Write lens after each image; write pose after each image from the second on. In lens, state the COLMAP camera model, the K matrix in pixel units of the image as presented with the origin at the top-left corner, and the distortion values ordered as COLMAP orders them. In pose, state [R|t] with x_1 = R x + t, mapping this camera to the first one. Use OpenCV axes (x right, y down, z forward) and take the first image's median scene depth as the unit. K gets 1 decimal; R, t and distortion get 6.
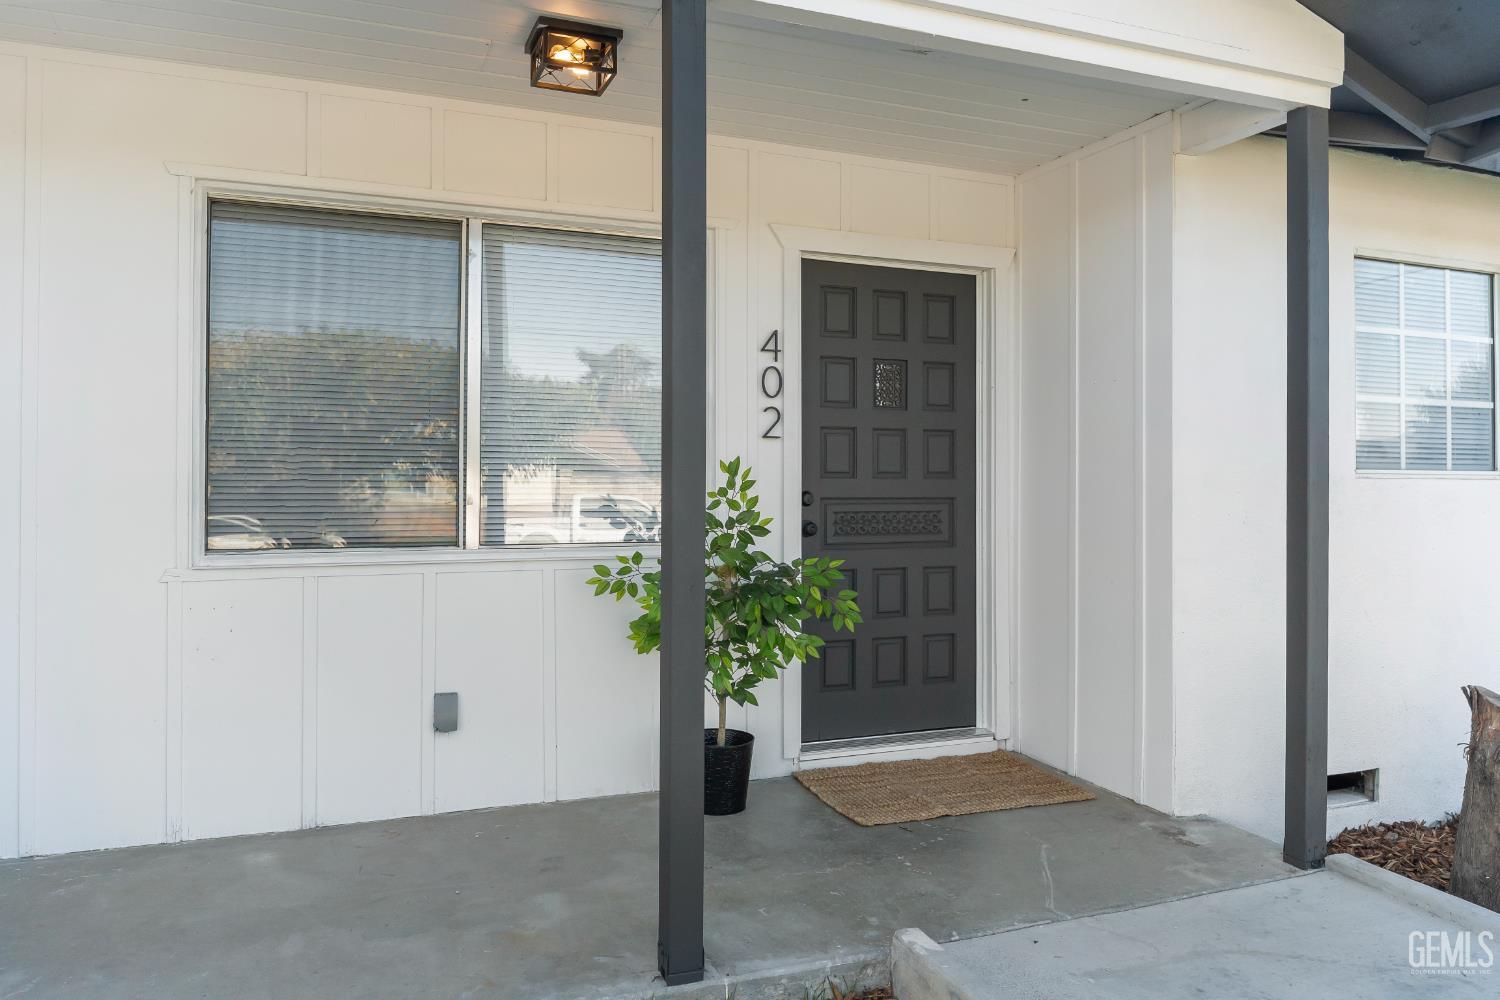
lens RADIAL K [[1068.7, 0, 750.0], [0, 1068.7, 500.0], [0, 0, 1]] dist [-0.004977, -0.001857]
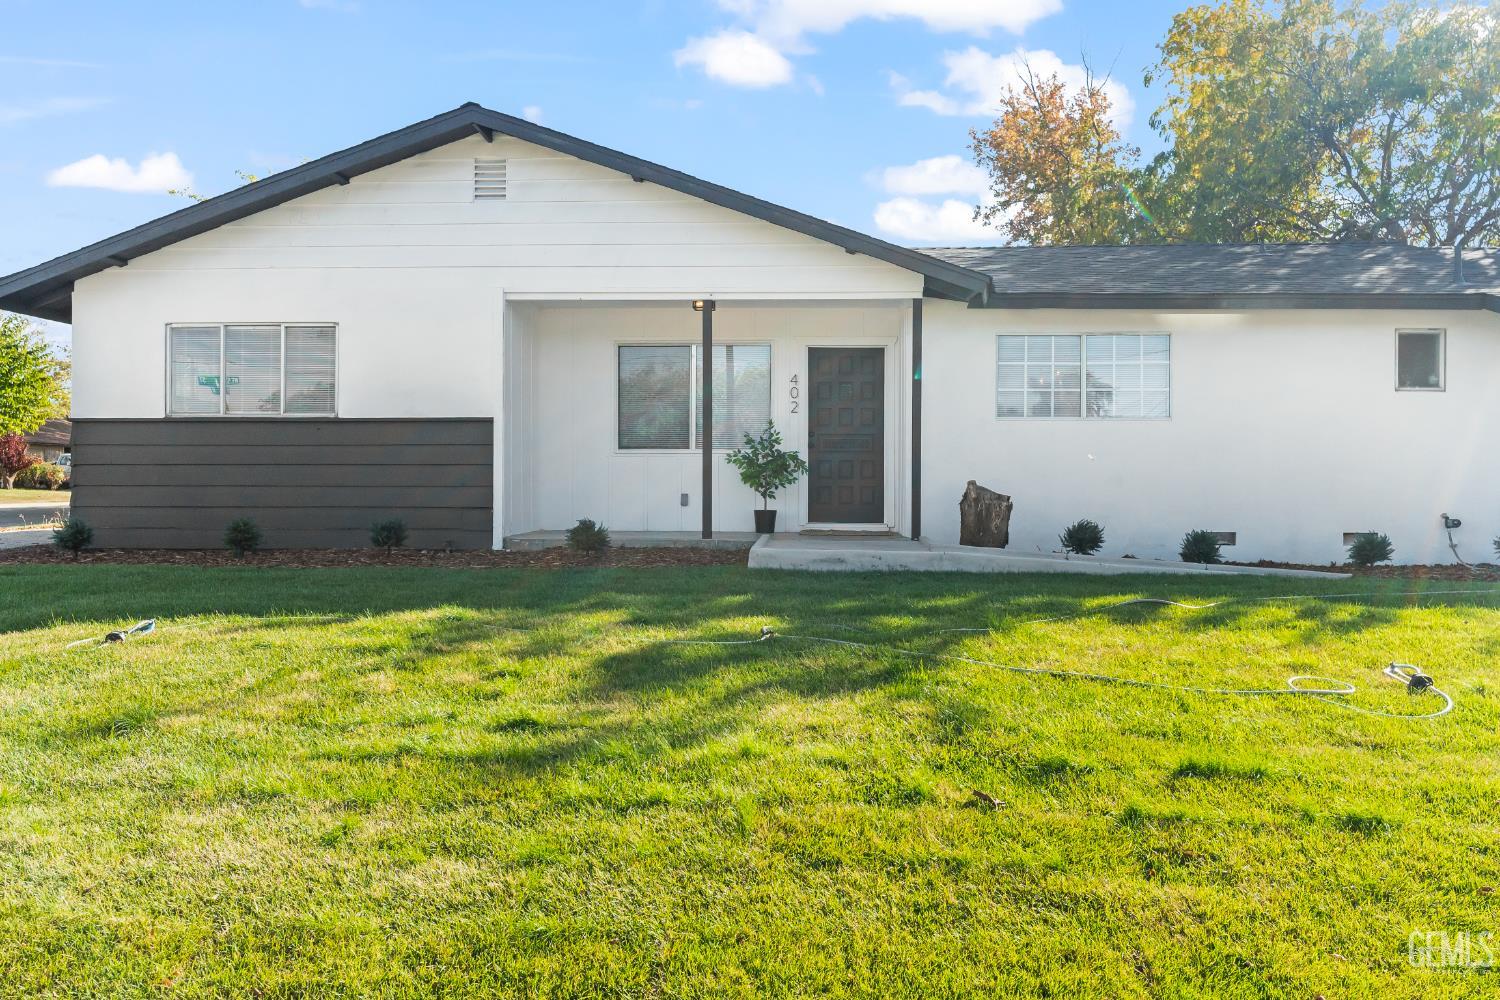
lens RADIAL K [[1068.7, 0, 750.0], [0, 1068.7, 500.0], [0, 0, 1]] dist [-0.004977, -0.001857]
pose [[0.896207, 0.005444, -0.443604, 1.176913], [-0.005643, 0.999984, 0.000872, 0.173423], [0.443601, 0.001722, 0.896223, -1.598242]]
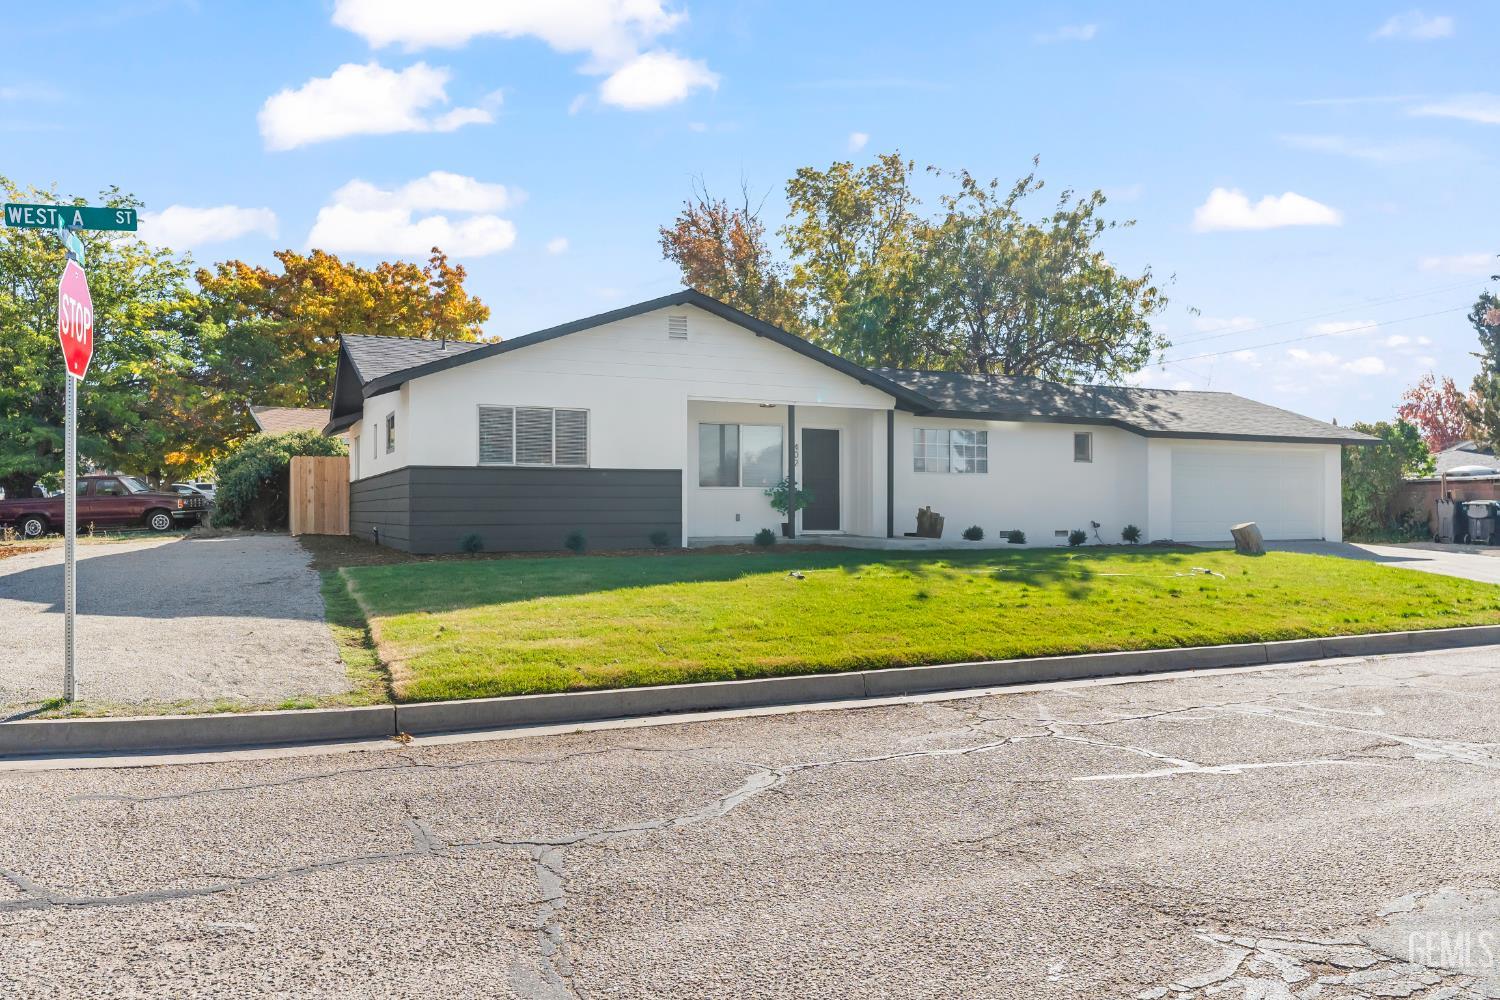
lens RADIAL K [[1068.7, 0, 750.0], [0, 1068.7, 500.0], [0, 0, 1]] dist [-0.004977, -0.001857]
pose [[0.999476, -0.004199, 0.032081, -0.349656], [0.004819, 0.999802, -0.019298, 0.190851], [-0.031994, 0.019443, 0.999299, -3.876780]]
